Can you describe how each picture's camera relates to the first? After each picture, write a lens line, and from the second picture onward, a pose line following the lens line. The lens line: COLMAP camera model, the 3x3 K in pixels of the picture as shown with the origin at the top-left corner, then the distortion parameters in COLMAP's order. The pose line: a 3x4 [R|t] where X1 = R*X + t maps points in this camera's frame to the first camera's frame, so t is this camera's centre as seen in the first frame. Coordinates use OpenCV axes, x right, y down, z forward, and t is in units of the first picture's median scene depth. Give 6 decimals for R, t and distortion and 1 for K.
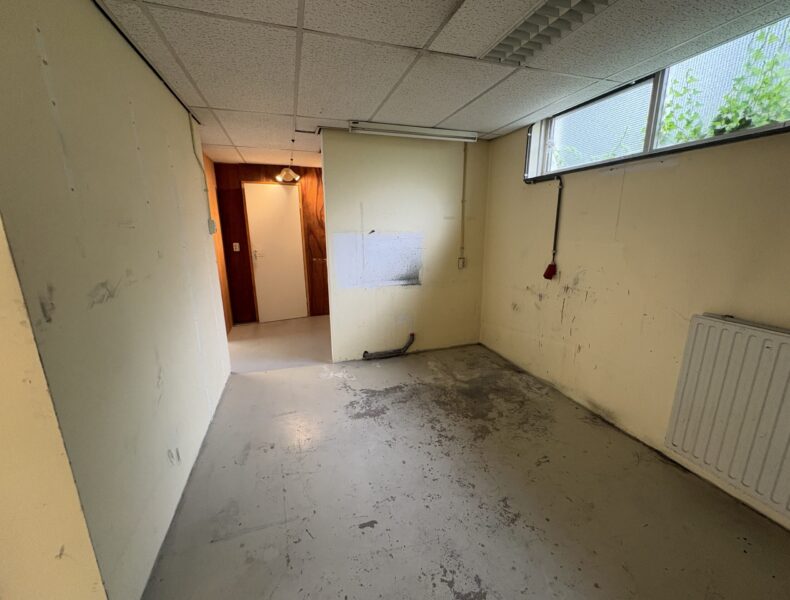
lens RADIAL K [[319.9, 0, 395.0], [0, 319.9, 300.0], [0, 0, 1]] dist [-0.001506, -0.000107]
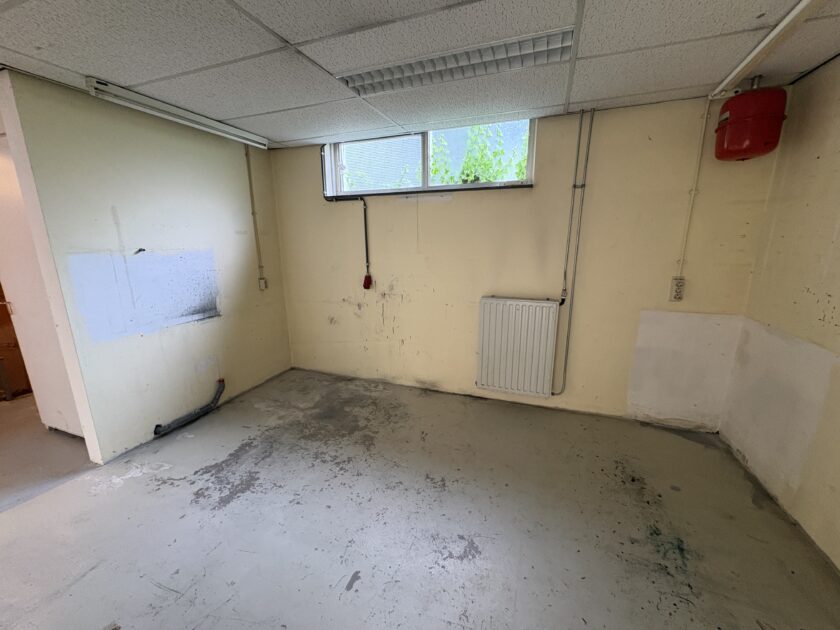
lens RADIAL K [[335.8, 0, 420.0], [0, 335.8, 315.0], [0, 0, 1]] dist [-0.000137, -0.000043]
pose [[0.620191, -0.171123, 0.765559, -0.313958], [0.178525, 0.981097, 0.074676, -0.029825], [-0.763867, 0.090358, 0.639017, 0.113776]]
